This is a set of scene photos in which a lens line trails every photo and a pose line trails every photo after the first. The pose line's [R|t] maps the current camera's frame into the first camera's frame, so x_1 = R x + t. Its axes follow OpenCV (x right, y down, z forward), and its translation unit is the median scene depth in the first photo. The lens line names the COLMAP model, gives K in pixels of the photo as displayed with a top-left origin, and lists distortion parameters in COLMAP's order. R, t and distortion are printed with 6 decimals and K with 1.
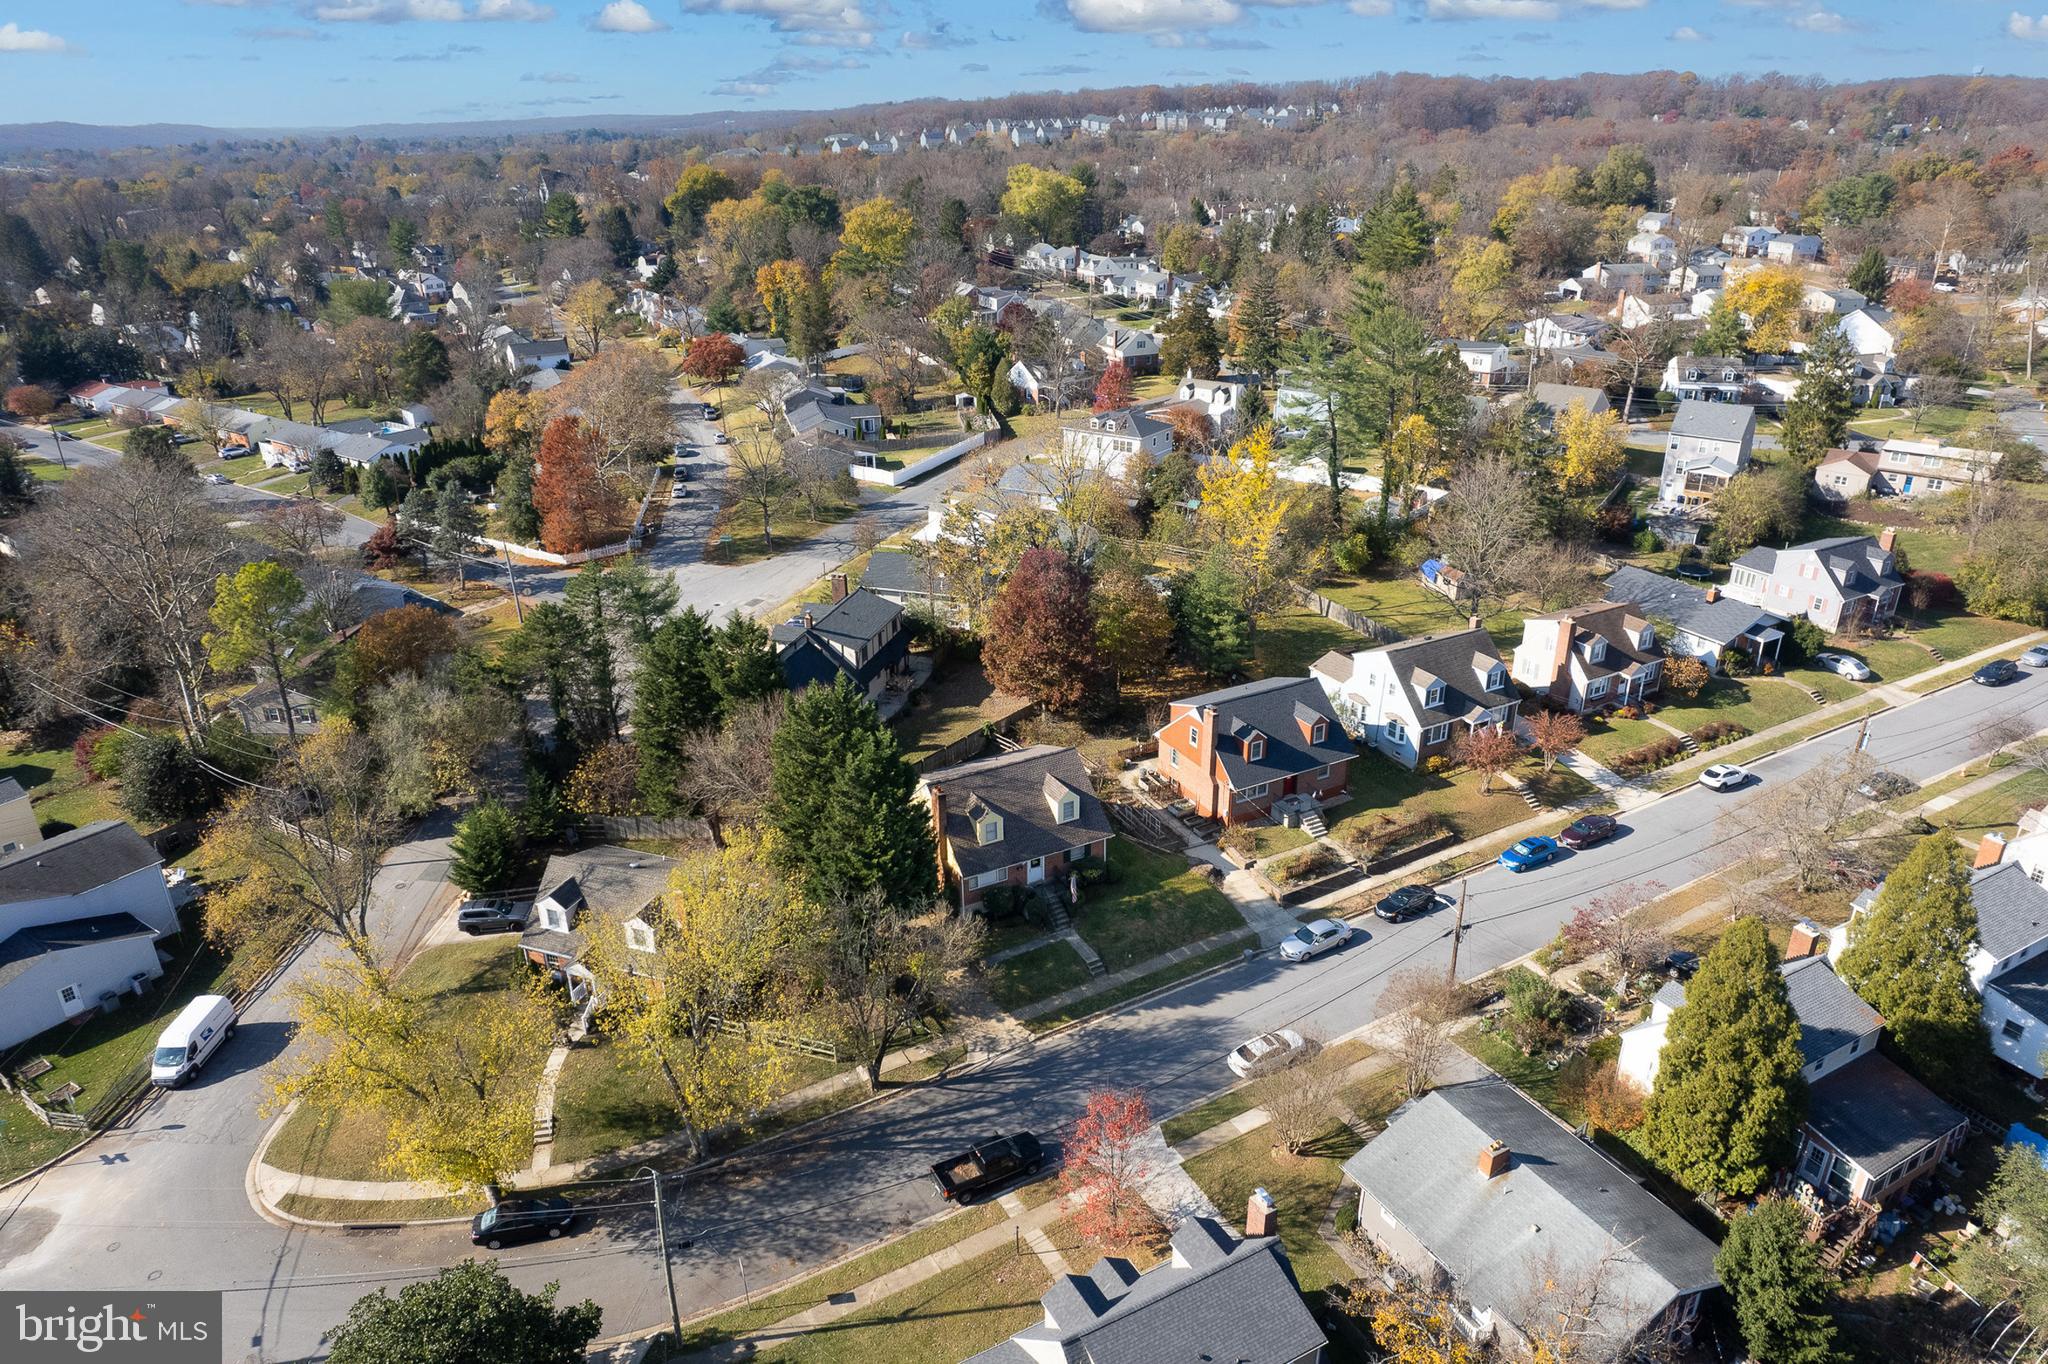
lens RADIAL K [[1314.3, 0, 1024.0], [0, 1314.3, 682.0], [0, 0, 1]] dist [-0.081726, 0.072751]
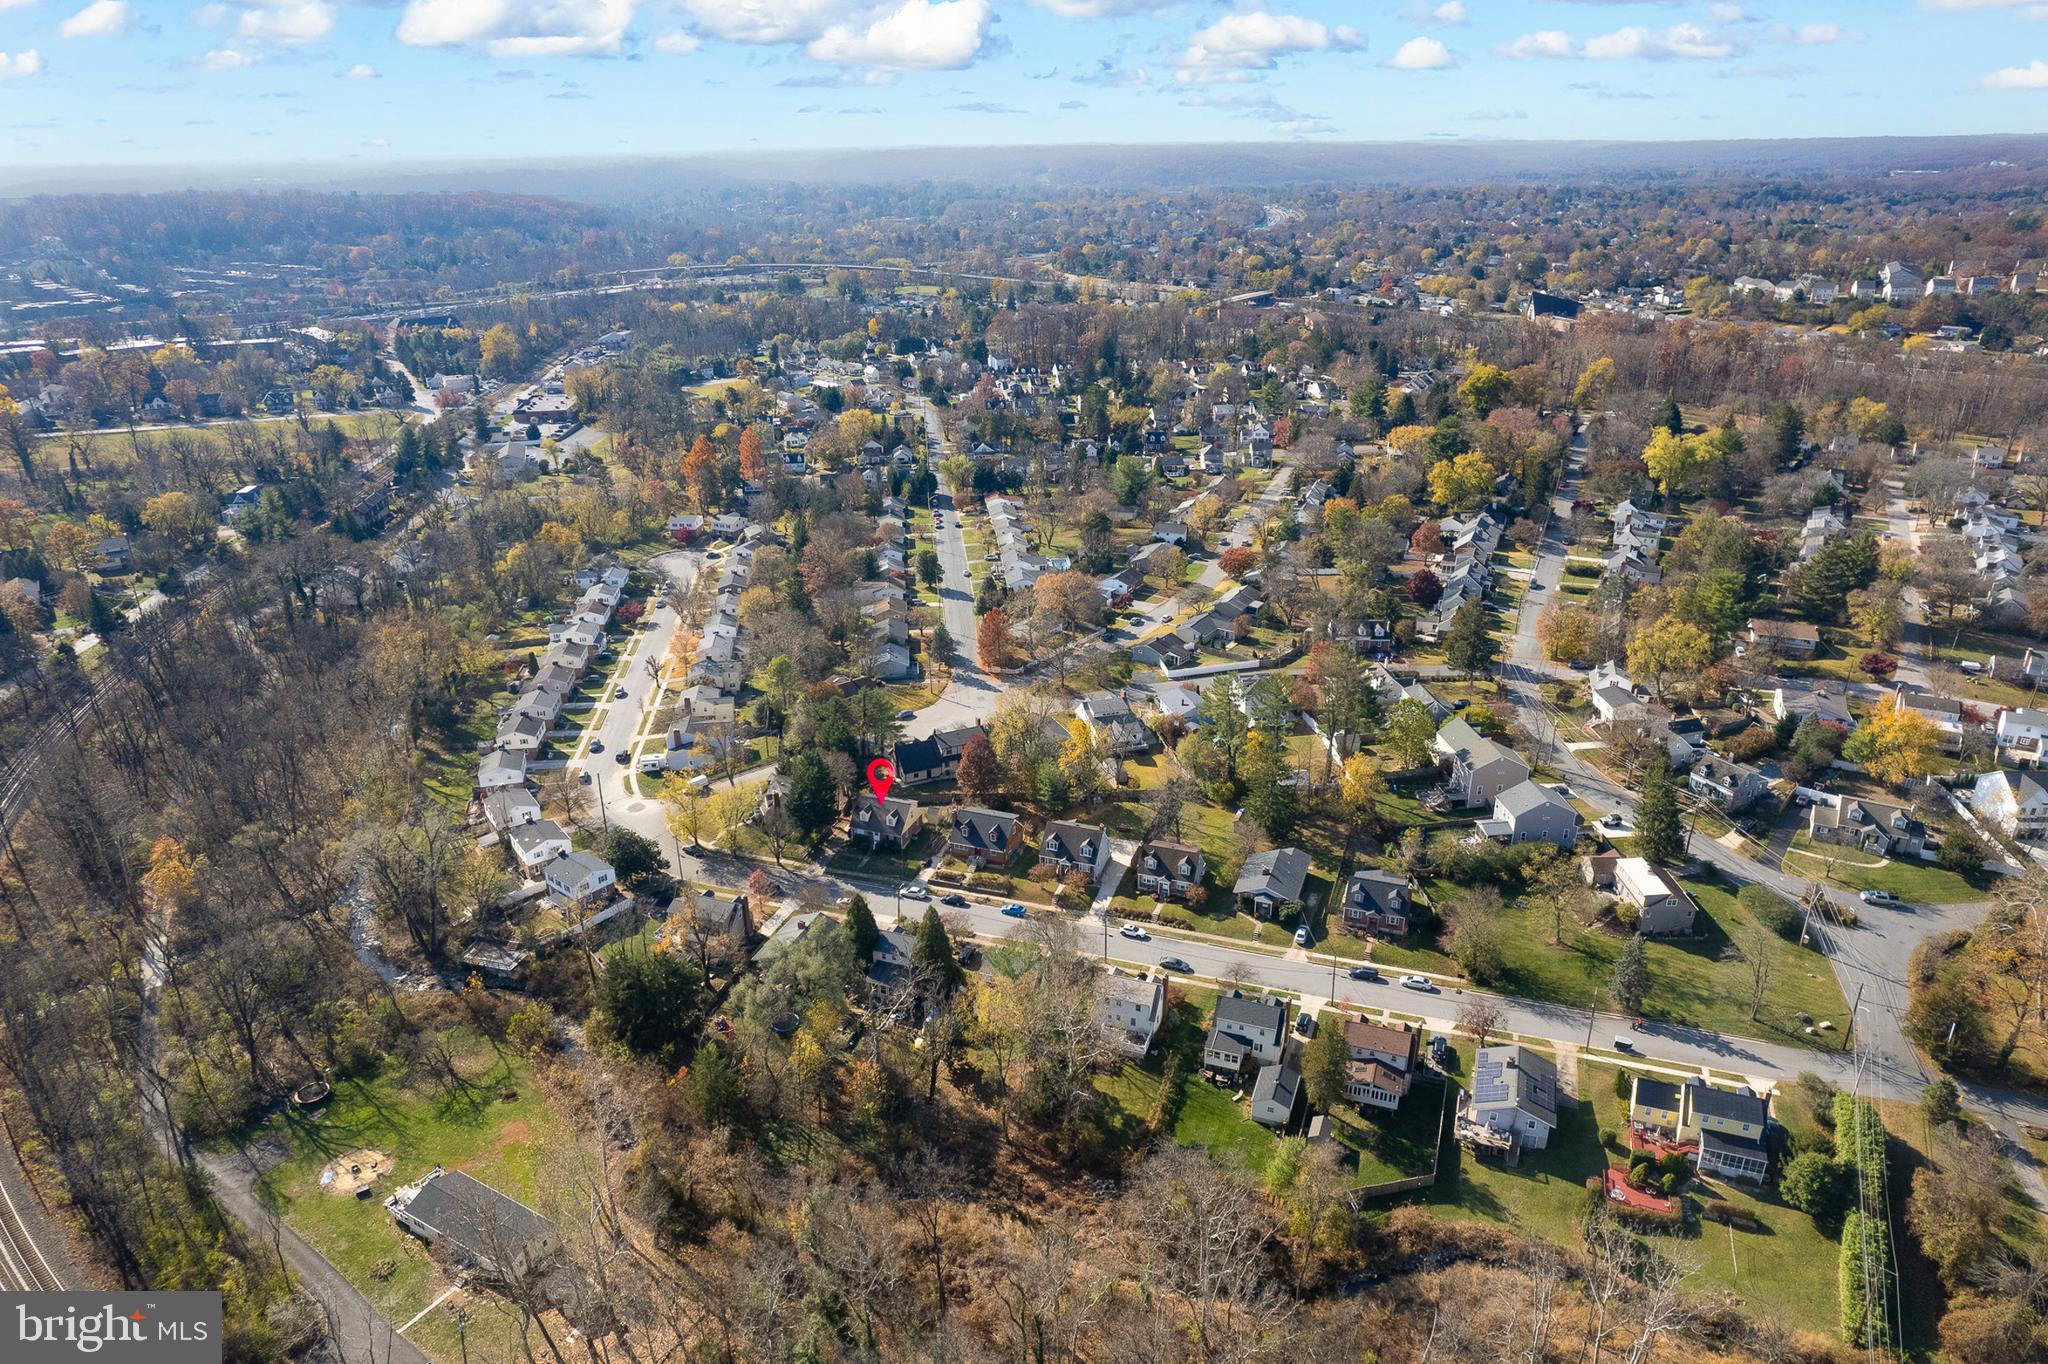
lens RADIAL K [[1314.3, 0, 1024.0], [0, 1314.3, 682.0], [0, 0, 1]] dist [-0.081726, 0.072751]
pose [[0.654450, 0.293516, -0.696810, 2.025992], [-0.294900, 0.947680, 0.122216, -0.597676], [0.696225, 0.125505, 0.706767, -0.824974]]
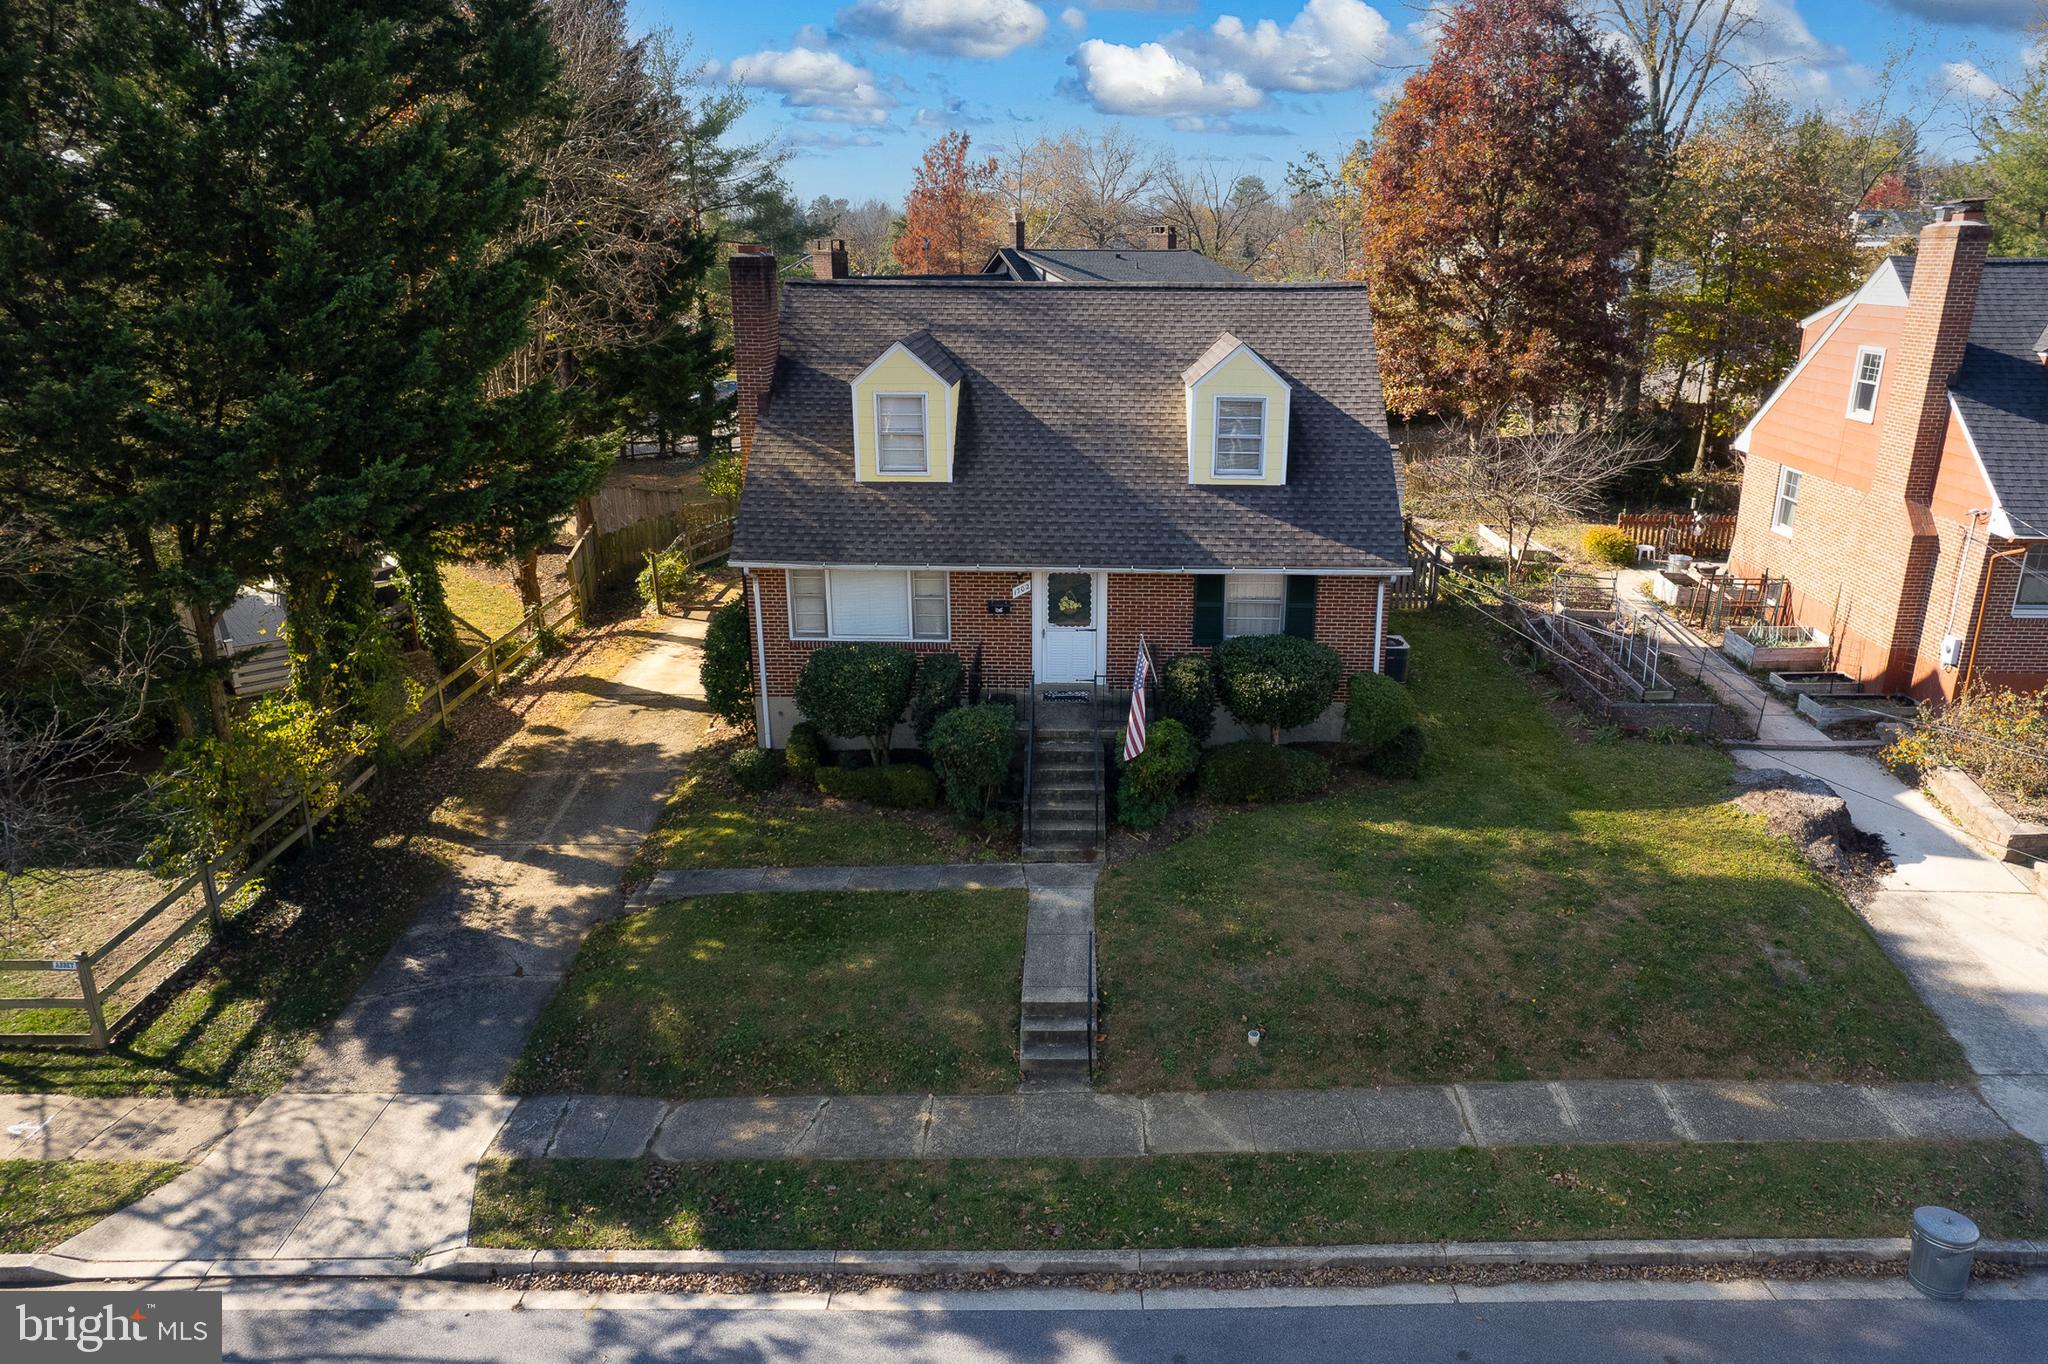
lens RADIAL K [[1338.1, 0, 1084.5], [0, 1338.1, 683.8], [0, 0, 1]] dist [-0.086978, 0.075270]
pose [[0.874809, 0.168080, -0.454377, 0.125444], [-0.208316, 0.977261, -0.039567, 0.152068], [0.437395, 0.129268, 0.889930, 0.719457]]
